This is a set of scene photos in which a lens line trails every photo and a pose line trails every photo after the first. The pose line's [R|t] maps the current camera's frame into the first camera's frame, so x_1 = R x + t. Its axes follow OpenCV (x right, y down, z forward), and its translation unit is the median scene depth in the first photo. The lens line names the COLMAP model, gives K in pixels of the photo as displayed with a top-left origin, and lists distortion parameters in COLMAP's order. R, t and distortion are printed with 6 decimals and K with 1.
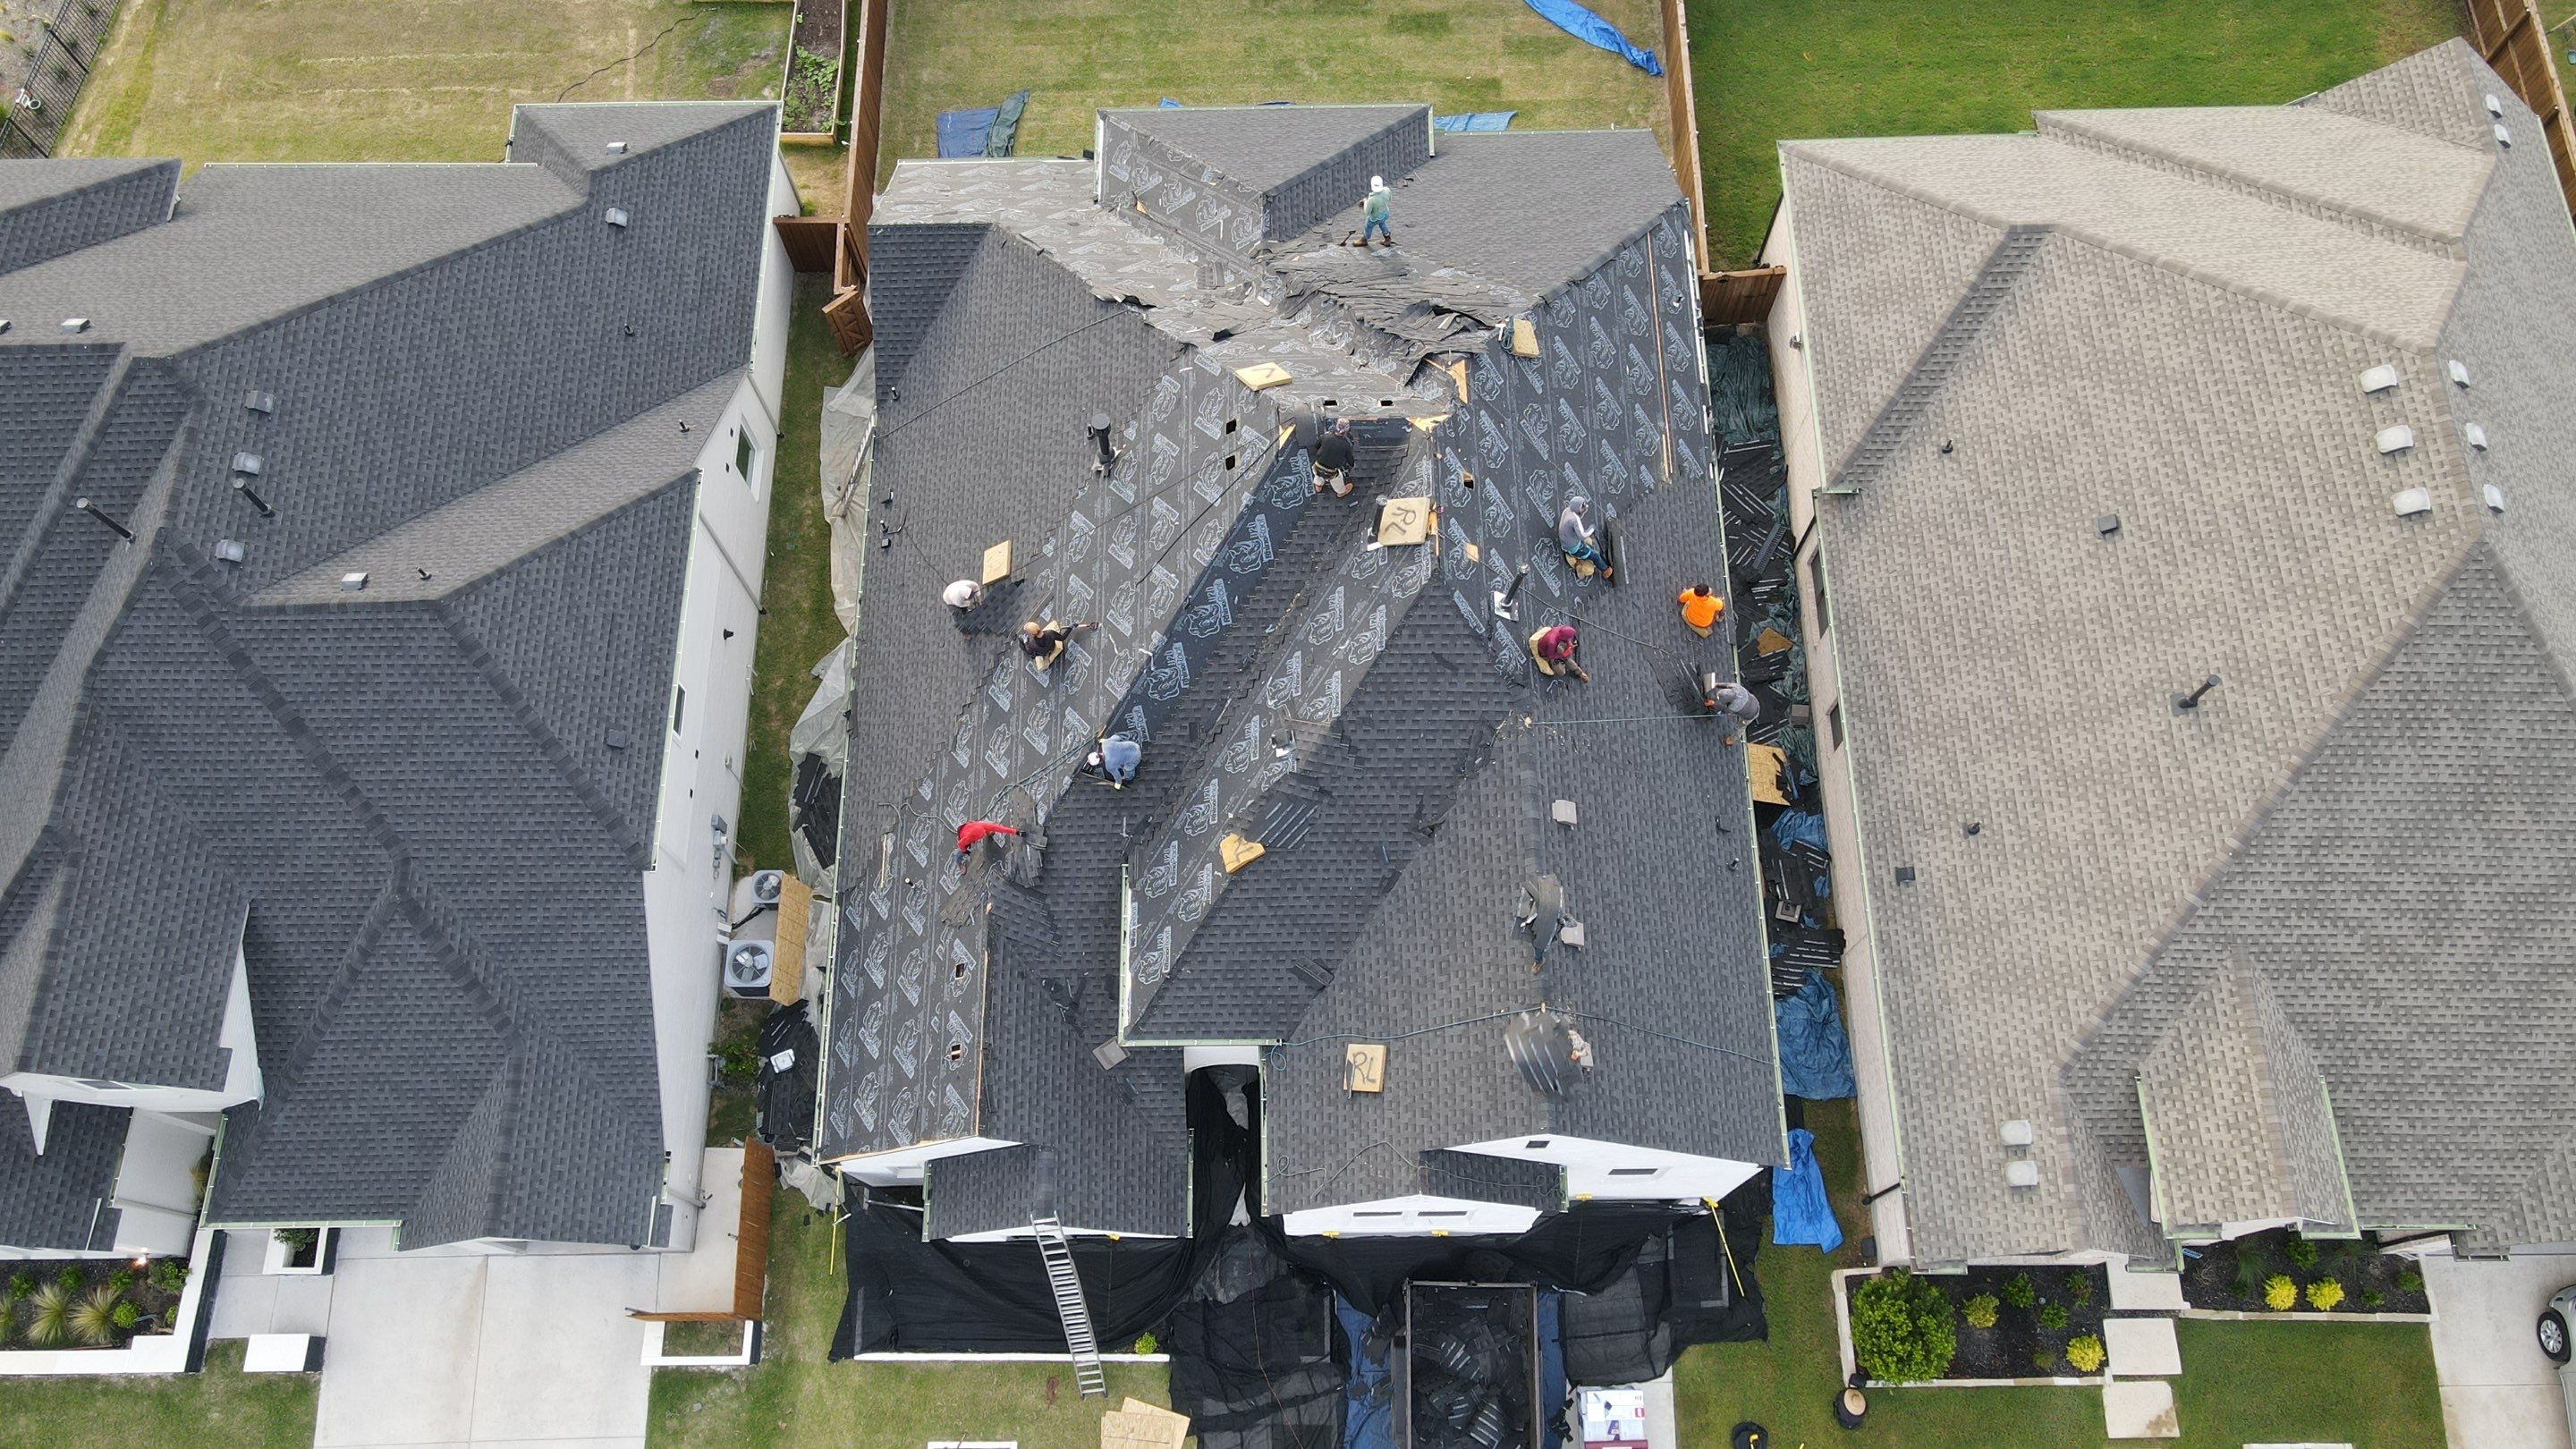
lens RADIAL K [[1852.2, 0, 1288.0], [0, 1852.2, 724.5], [0, 0, 1]] dist [0.014486, -0.009279]
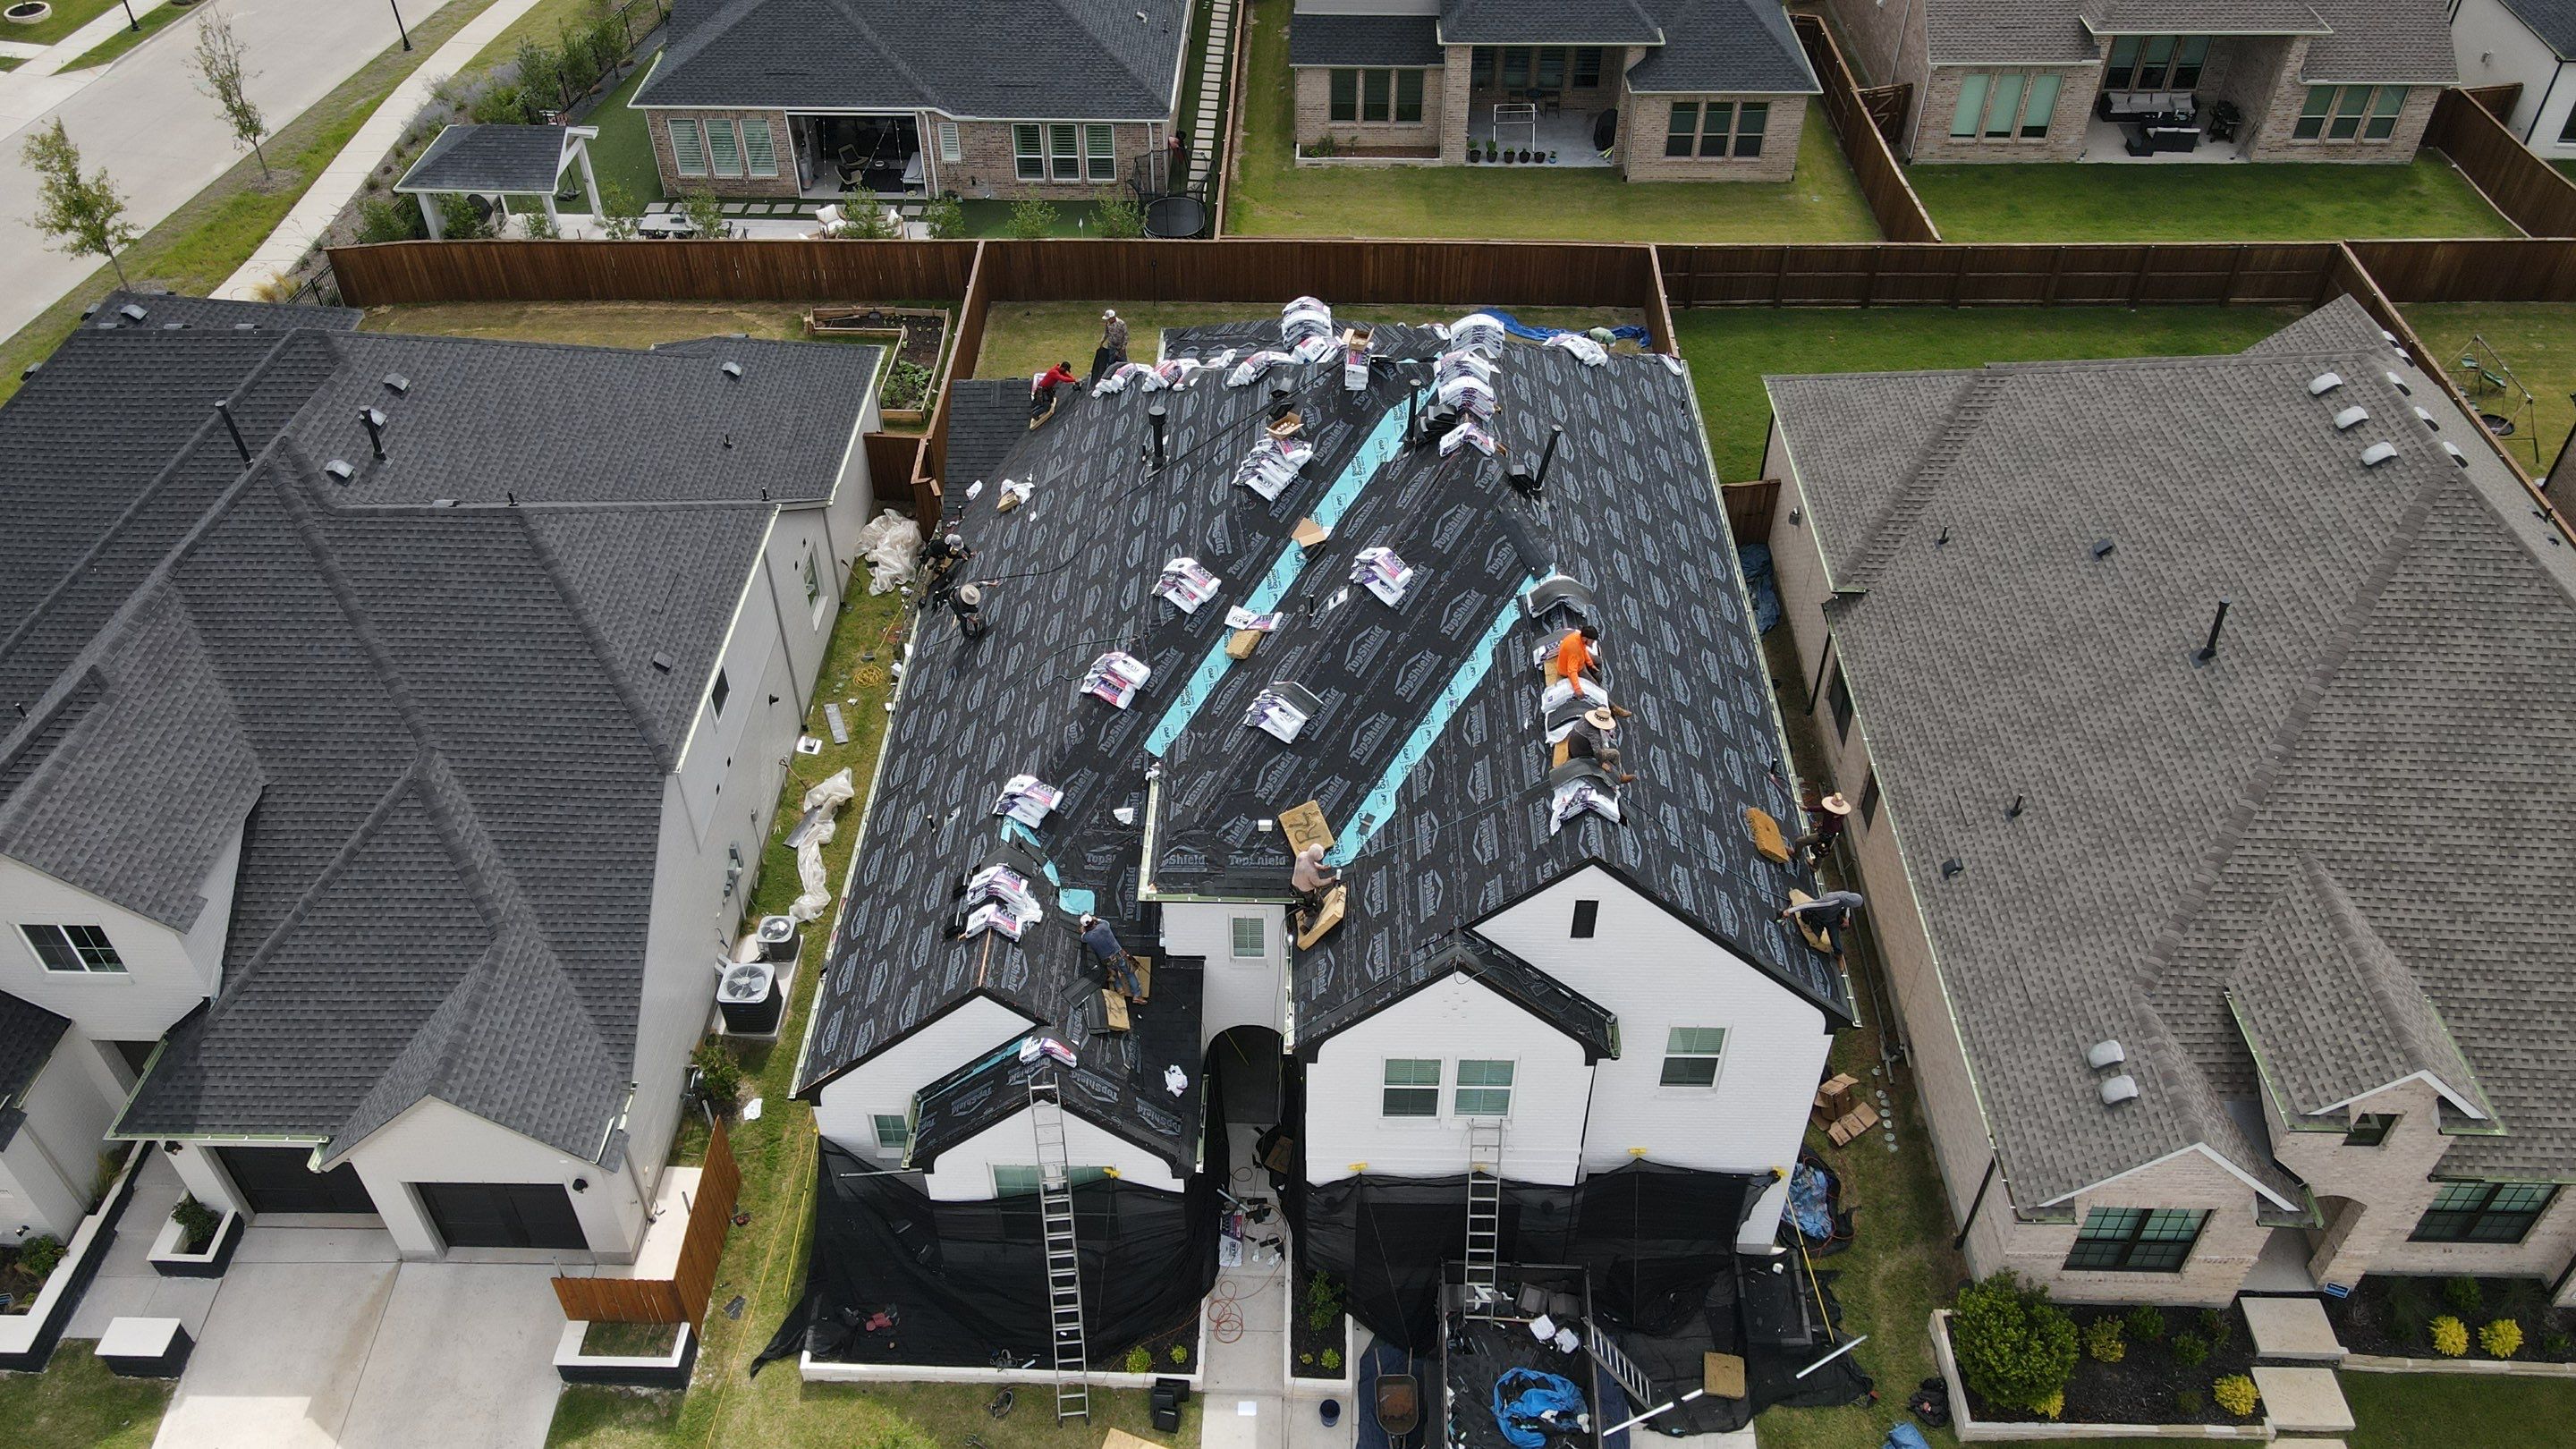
lens RADIAL K [[1852.2, 0, 1288.0], [0, 1852.2, 724.5], [0, 0, 1]] dist [0.014486, -0.009279]
pose [[0.999513, 0.028044, -0.013715, -0.004054], [-0.031218, 0.896850, -0.441232, 0.493155], [-0.000074, 0.441445, 0.897288, 0.104532]]
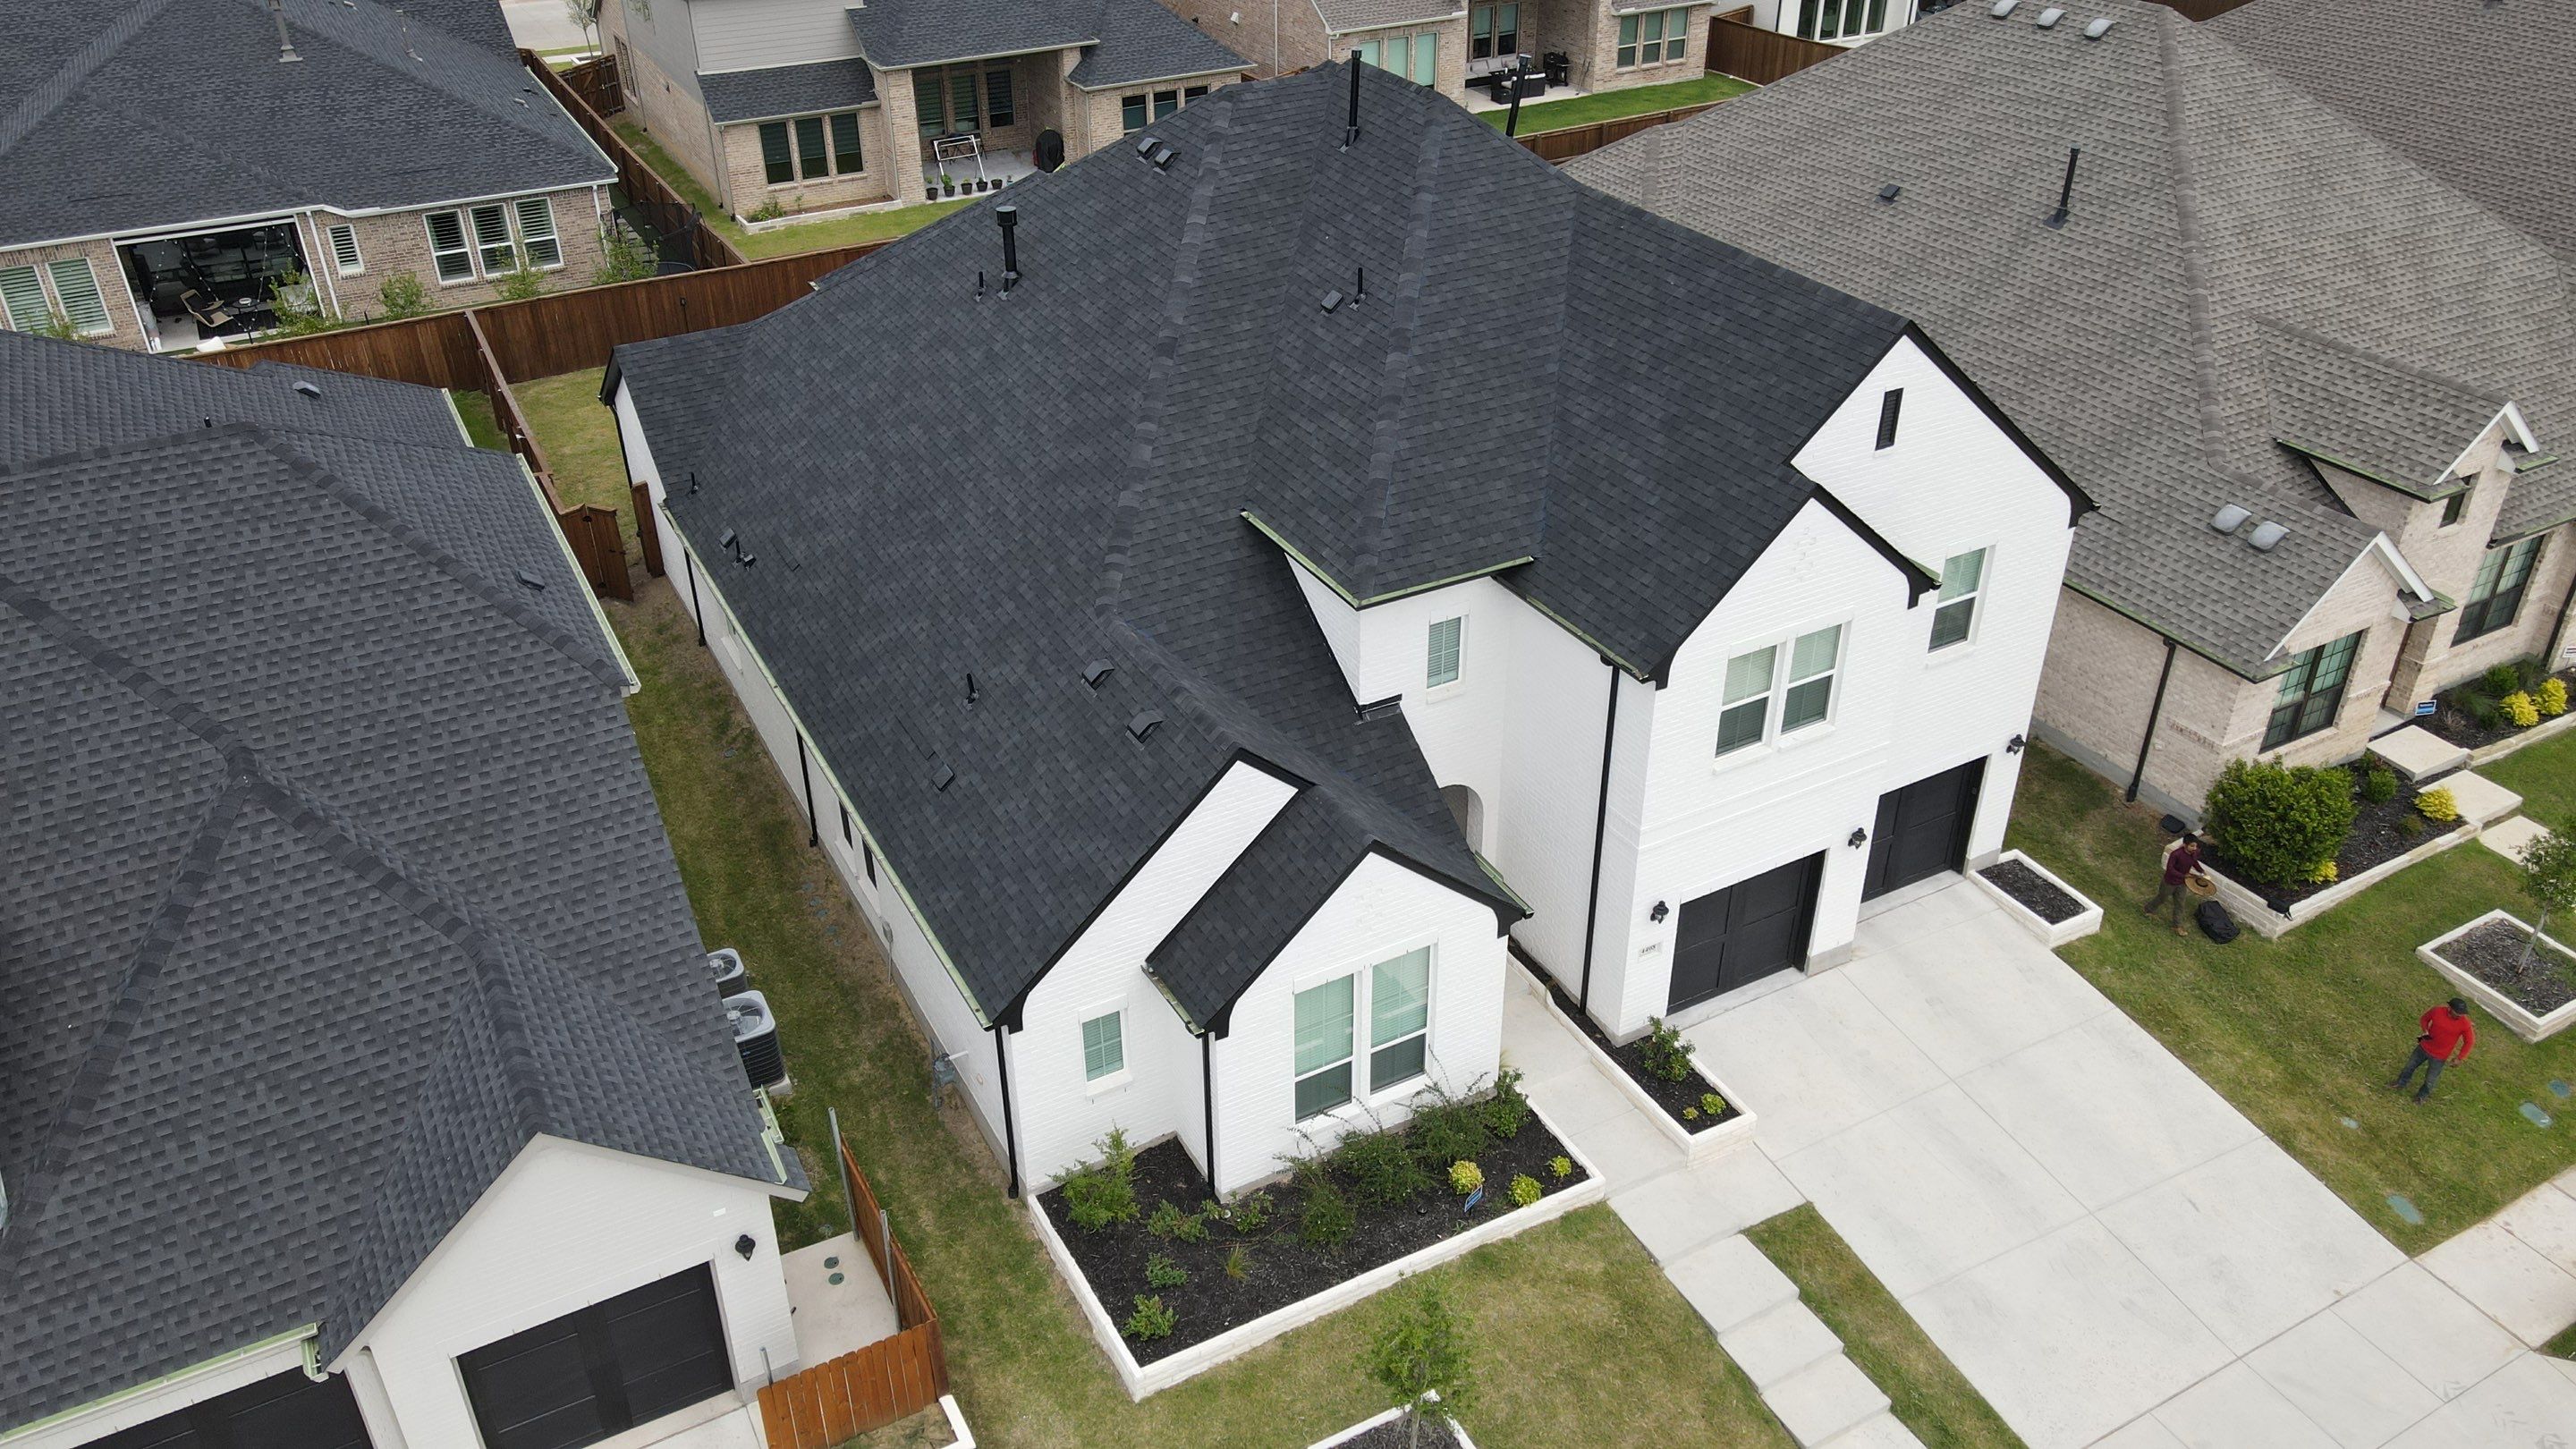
lens RADIAL K [[1864.1, 0, 1273.3], [0, 1864.1, 734.0], [0, 0, 1]] dist [0.015615, 0.002335]
pose [[0.883531, -0.246451, 0.398291, -0.423755], [0.433777, 0.751312, -0.497360, 0.557564], [-0.176666, 0.612203, 0.770712, 0.437547]]
